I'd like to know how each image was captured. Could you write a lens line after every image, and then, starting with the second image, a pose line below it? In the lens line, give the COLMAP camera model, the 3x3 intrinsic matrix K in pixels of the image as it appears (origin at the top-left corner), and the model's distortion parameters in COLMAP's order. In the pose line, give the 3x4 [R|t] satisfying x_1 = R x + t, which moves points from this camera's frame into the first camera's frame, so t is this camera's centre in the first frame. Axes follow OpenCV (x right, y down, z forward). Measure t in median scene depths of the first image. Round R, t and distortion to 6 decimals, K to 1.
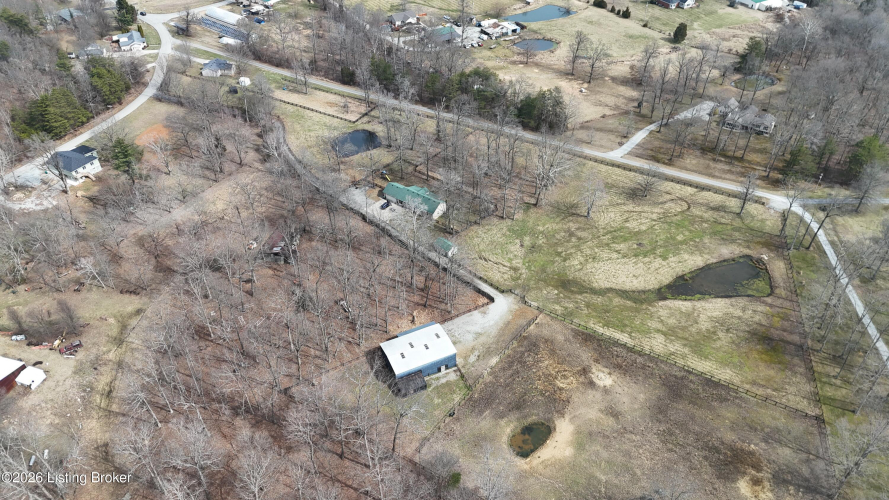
lens RADIAL K [[652.1, 0, 444.5], [0, 652.1, 250.0], [0, 0, 1]] dist [0.085481, -0.087663]
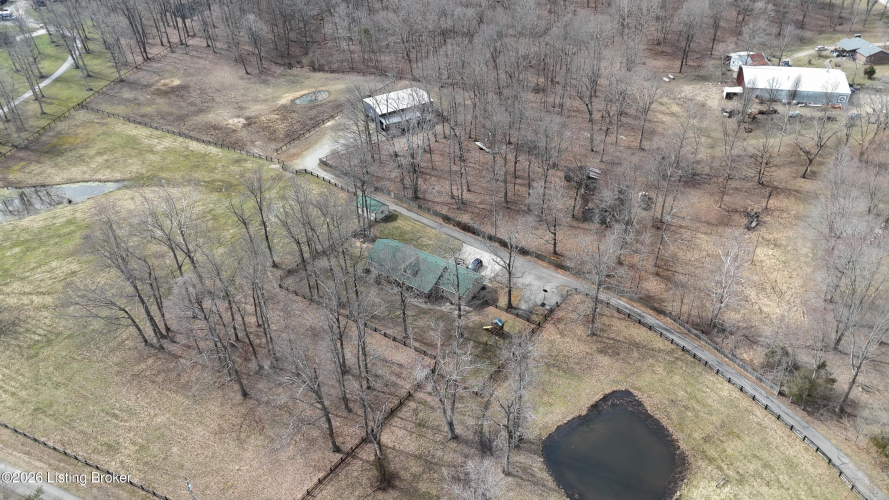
lens RADIAL K [[652.1, 0, 444.5], [0, 652.1, 250.0], [0, 0, 1]] dist [0.085481, -0.087663]
pose [[-0.996480, 0.075849, -0.035689, -0.049183], [-0.014919, 0.258478, 0.965902, -0.697082], [0.082488, 0.963035, -0.256437, 1.257318]]
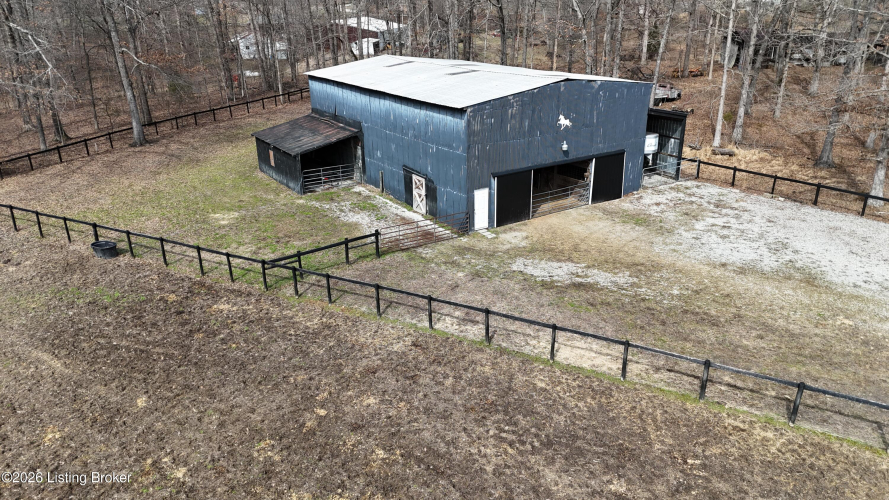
lens RADIAL K [[652.1, 0, 444.5], [0, 652.1, 250.0], [0, 0, 1]] dist [0.085481, -0.087663]
pose [[0.132255, 0.372591, -0.918523, 0.144282], [-0.606348, 0.763469, 0.222389, 0.121840], [0.784124, 0.527532, 0.326892, 0.784635]]
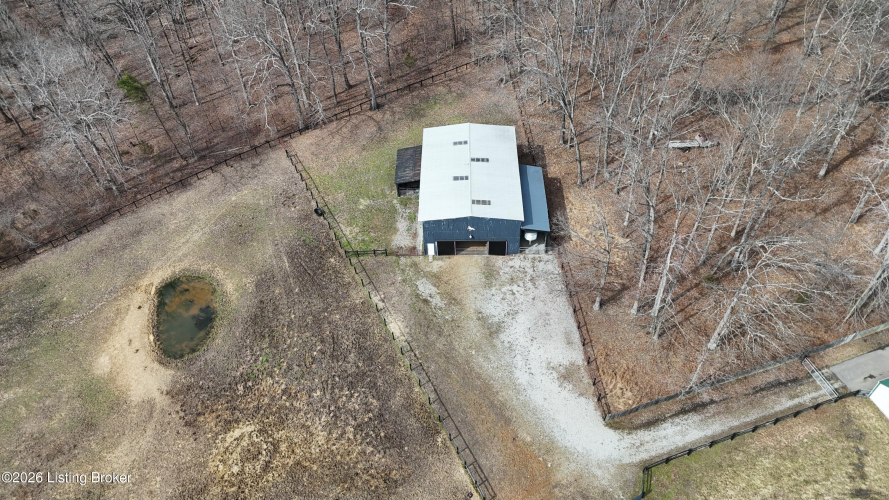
lens RADIAL K [[652.1, 0, 444.5], [0, 652.1, 250.0], [0, 0, 1]] dist [0.085481, -0.087663]
pose [[-0.439056, 0.670975, -0.597514, 0.226278], [-0.530239, 0.343369, 0.775206, -0.142455], [0.725312, 0.657184, 0.205018, 0.763720]]
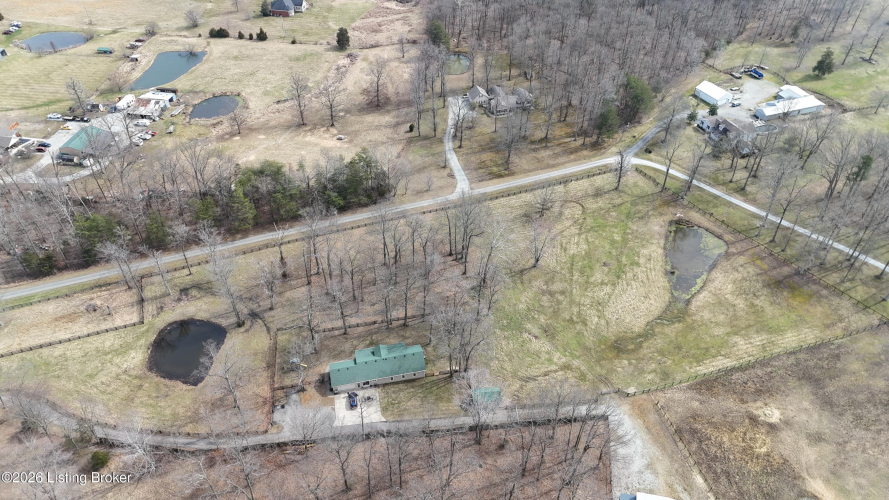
lens RADIAL K [[652.1, 0, 444.5], [0, 652.1, 250.0], [0, 0, 1]] dist [0.085481, -0.087663]
pose [[0.639343, -0.494193, 0.589080, -0.396401], [0.475439, 0.856182, 0.202265, -0.331570], [-0.604317, 0.150755, 0.782352, 0.421151]]
